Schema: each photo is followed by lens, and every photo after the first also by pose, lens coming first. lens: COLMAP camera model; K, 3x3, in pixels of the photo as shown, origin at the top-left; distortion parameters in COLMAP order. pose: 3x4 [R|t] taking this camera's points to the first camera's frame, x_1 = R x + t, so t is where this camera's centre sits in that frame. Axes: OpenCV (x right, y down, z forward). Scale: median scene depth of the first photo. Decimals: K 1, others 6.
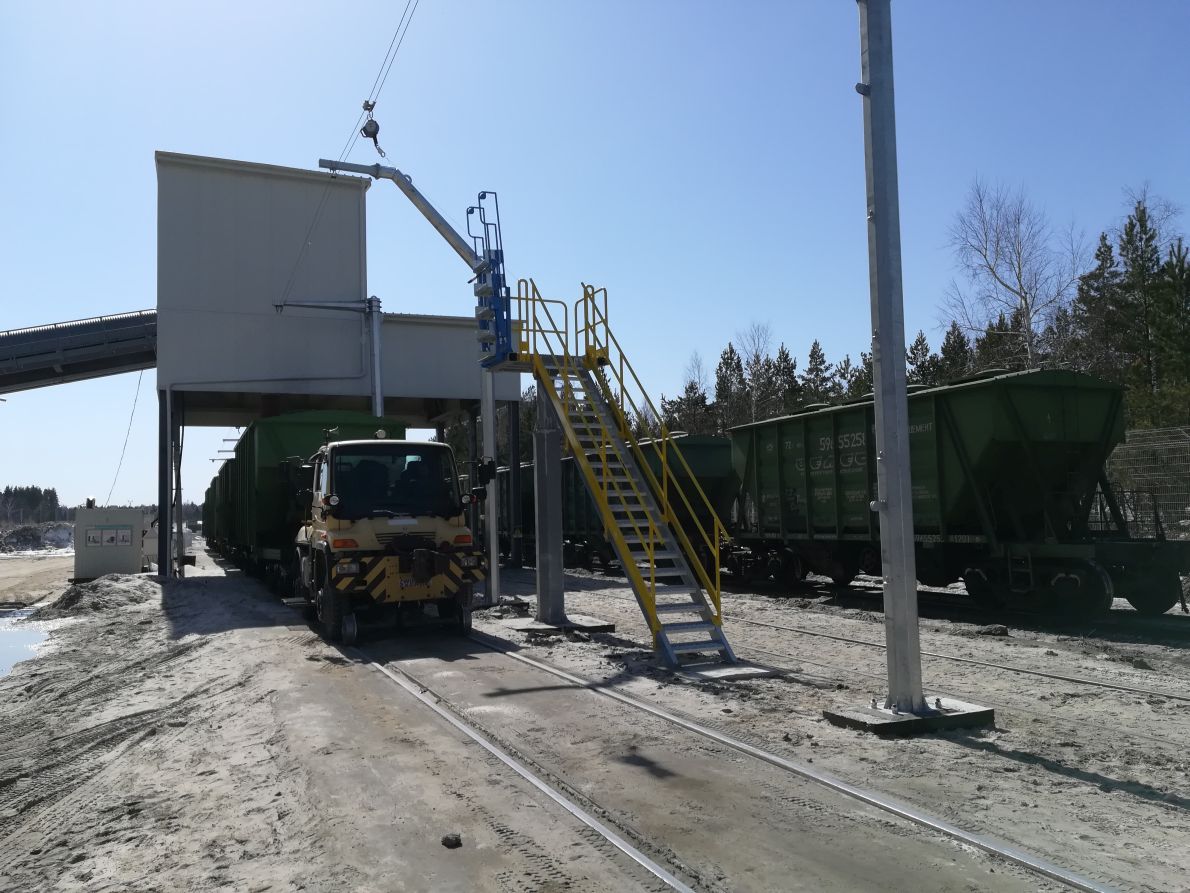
lens RADIAL K [[917.5, 0, 599.7], [0, 917.5, 440.1], [0, 0, 1]] dist [0.015740, 0.002837]
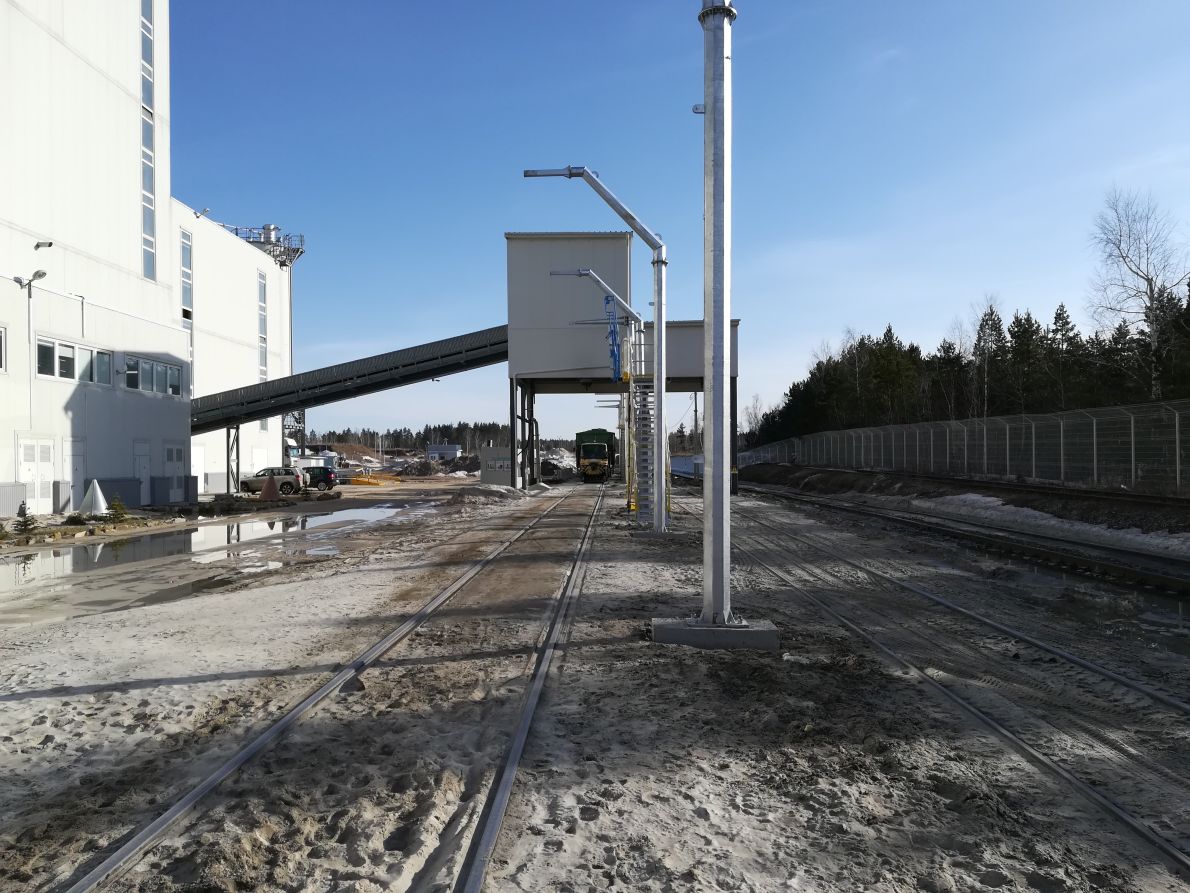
lens RADIAL K [[917.5, 0, 593.2], [0, 917.5, 451.1], [0, 0, 1]] dist [0.015740, 0.002837]
pose [[0.899670, 0.018169, -0.436191, 0.337784], [0.017626, 0.996807, 0.077874, -0.044145], [0.436214, -0.077749, 0.896478, -0.377392]]
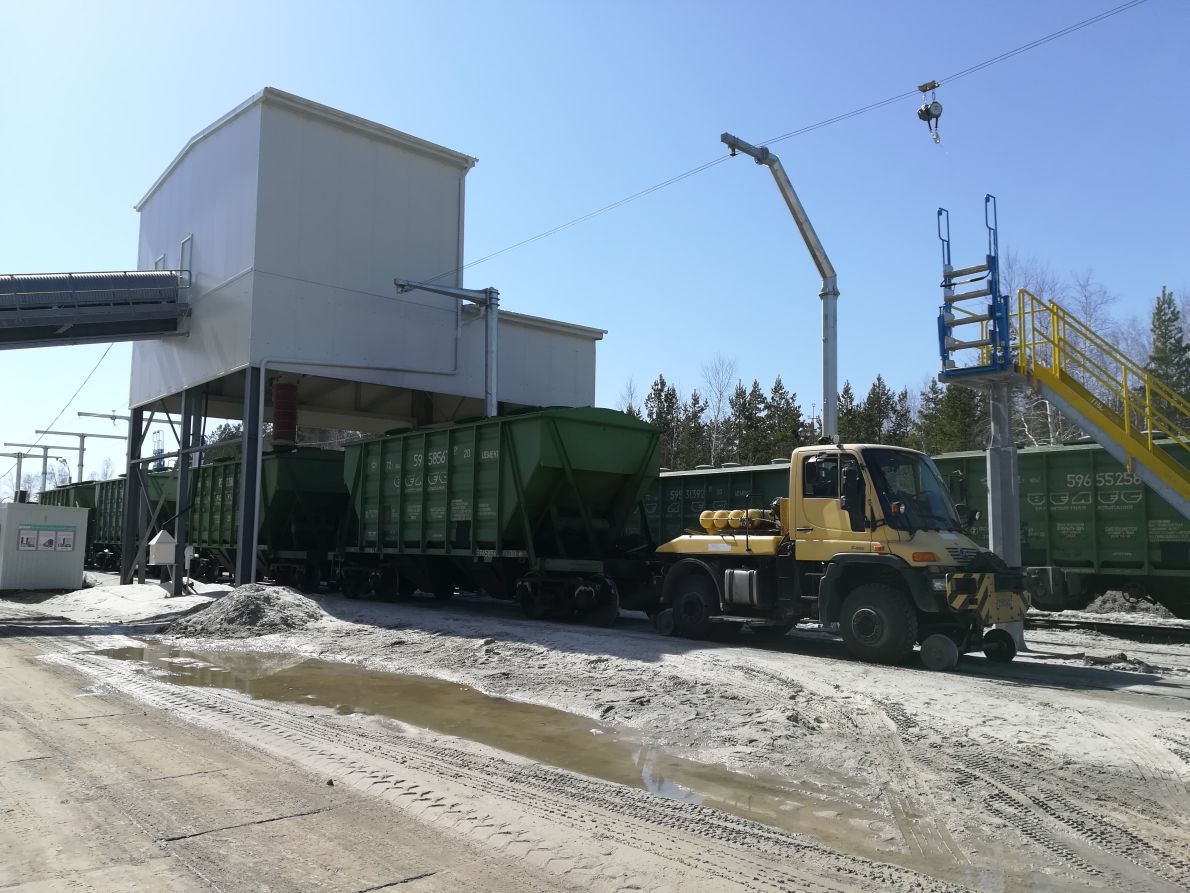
lens RADIAL K [[917.5, 0, 588.2], [0, 917.5, 451.8], [0, 0, 1]] dist [0.015740, 0.002837]
pose [[0.957218, 0.071173, 0.280477, -0.359727], [-0.065341, 0.997409, -0.030103, 0.024284], [-0.281892, 0.010488, 0.959389, 0.094611]]
